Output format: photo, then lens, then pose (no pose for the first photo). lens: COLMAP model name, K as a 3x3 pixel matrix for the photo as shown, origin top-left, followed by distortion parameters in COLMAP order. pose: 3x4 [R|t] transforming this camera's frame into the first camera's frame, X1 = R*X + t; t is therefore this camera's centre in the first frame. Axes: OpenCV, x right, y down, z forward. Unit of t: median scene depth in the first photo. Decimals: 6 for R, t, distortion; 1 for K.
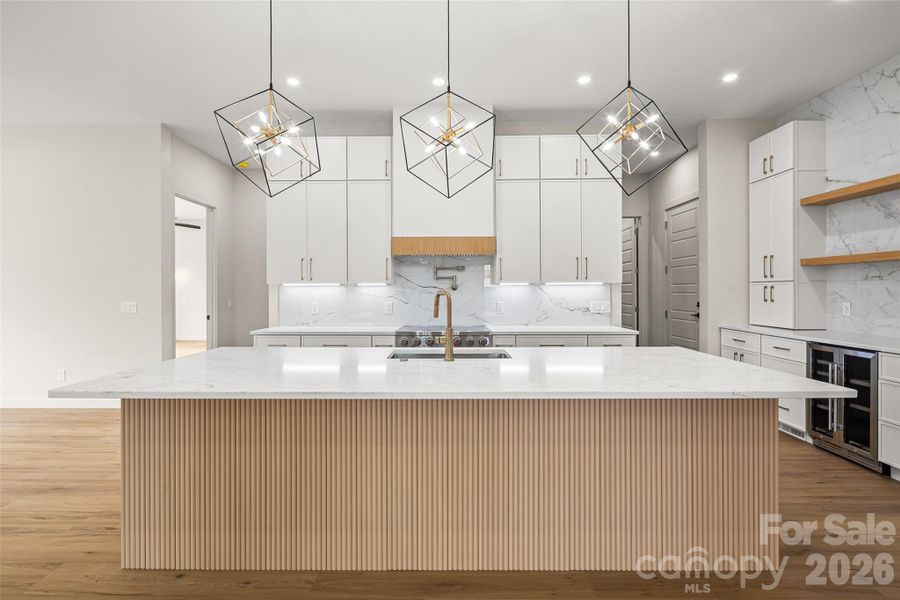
lens RADIAL K [[437.9, 0, 445.7], [0, 437.9, 290.5], [0, 0, 1]] dist [0.000691, -0.002530]
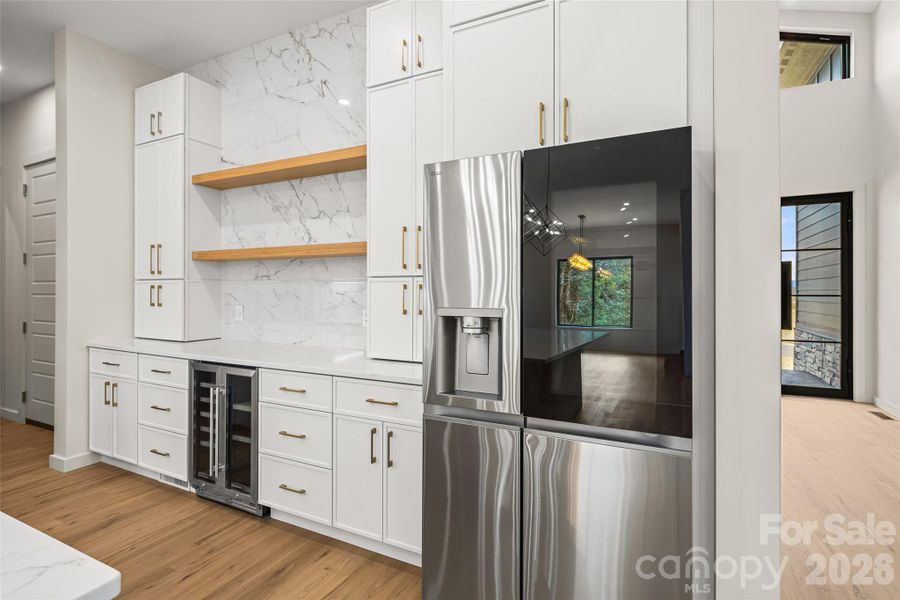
lens RADIAL K [[437.9, 0, 445.1], [0, 437.9, 291.4], [0, 0, 1]] dist [0.000691, -0.002530]
pose [[0.434312, 0.000719, 0.900762, 0.314734], [-0.001940, 0.999998, 0.000137, -0.000756], [-0.900760, -0.001807, 0.434313, 0.259937]]
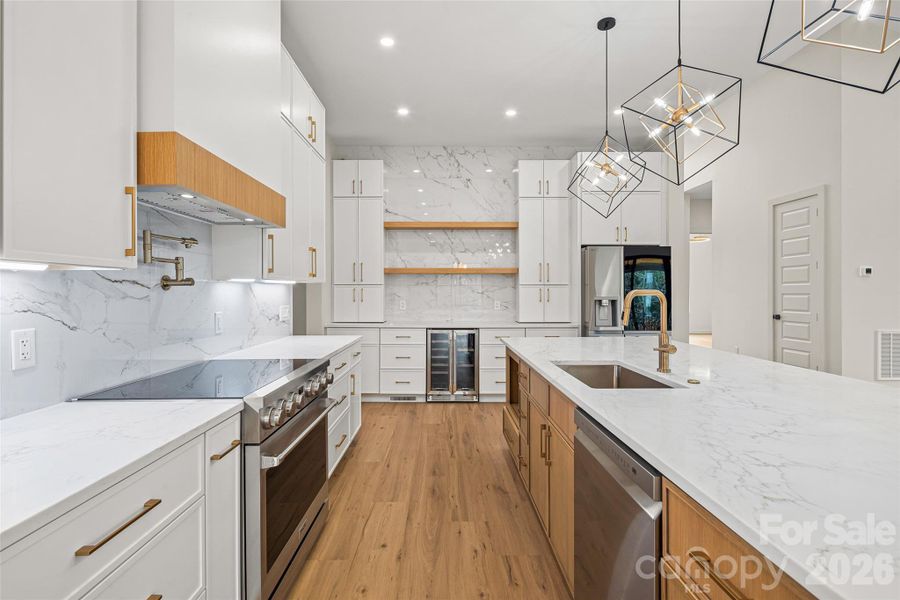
lens RADIAL K [[437.9, 0, 448.8], [0, 437.9, 293.2], [0, 0, 1]] dist [0.000691, -0.002530]
pose [[-0.010462, 0.002980, 0.999941, -0.520797], [0.001863, 0.999994, -0.002960, 0.007619], [-0.999944, 0.001832, -0.010468, 0.867443]]
